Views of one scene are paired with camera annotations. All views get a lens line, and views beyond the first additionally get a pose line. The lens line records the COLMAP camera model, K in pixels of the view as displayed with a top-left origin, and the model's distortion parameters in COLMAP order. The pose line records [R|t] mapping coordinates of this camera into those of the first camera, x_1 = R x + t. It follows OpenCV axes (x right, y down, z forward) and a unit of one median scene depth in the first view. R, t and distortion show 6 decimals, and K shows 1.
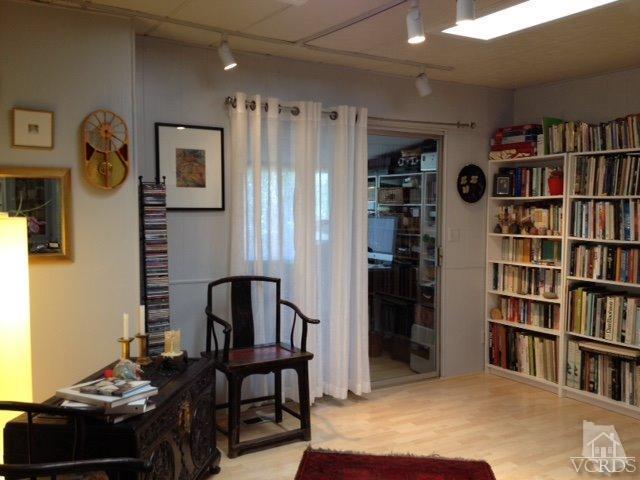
lens RADIAL K [[609.2, 0, 322.1], [0, 609.2, 243.2], [0, 0, 1]] dist [0.197418, -0.459942]
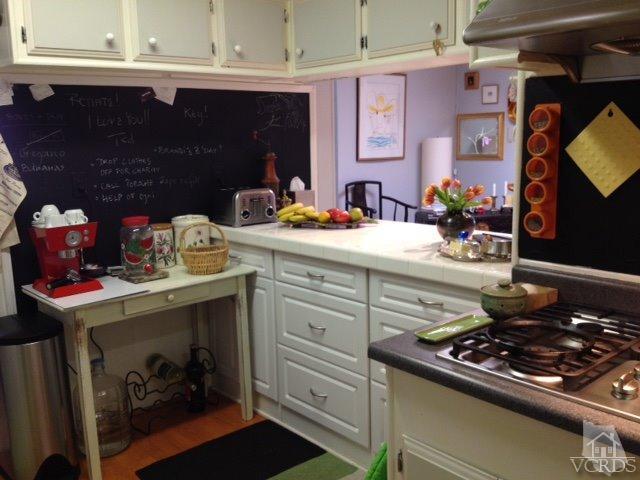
lens RADIAL K [[609.2, 0, 322.1], [0, 609.2, 243.2], [0, 0, 1]] dist [0.197418, -0.459942]
pose [[0.185596, 0.155775, -0.970200, 1.251825], [-0.030222, 0.987792, 0.152819, 0.008565], [0.982161, 0.000959, 0.188038, 0.036454]]
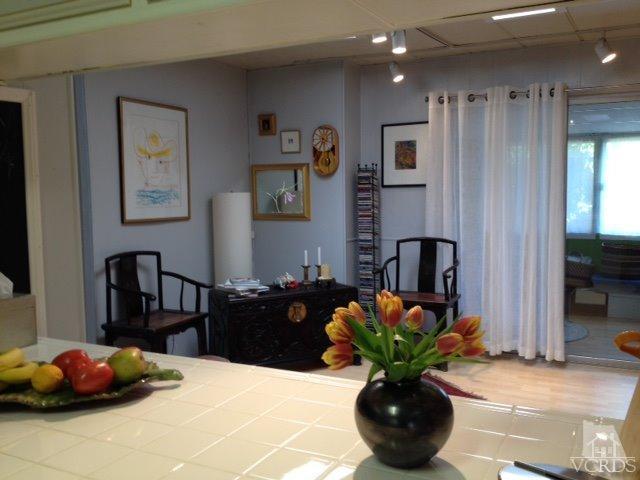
lens RADIAL K [[609.2, 0, 322.1], [0, 609.2, 243.2], [0, 0, 1]] dist [0.197418, -0.459942]
pose [[0.529538, 0.061866, -0.846027, 0.845424], [-0.027953, 0.998068, 0.055488, 0.001522], [0.847826, -0.005734, 0.530244, 0.133897]]
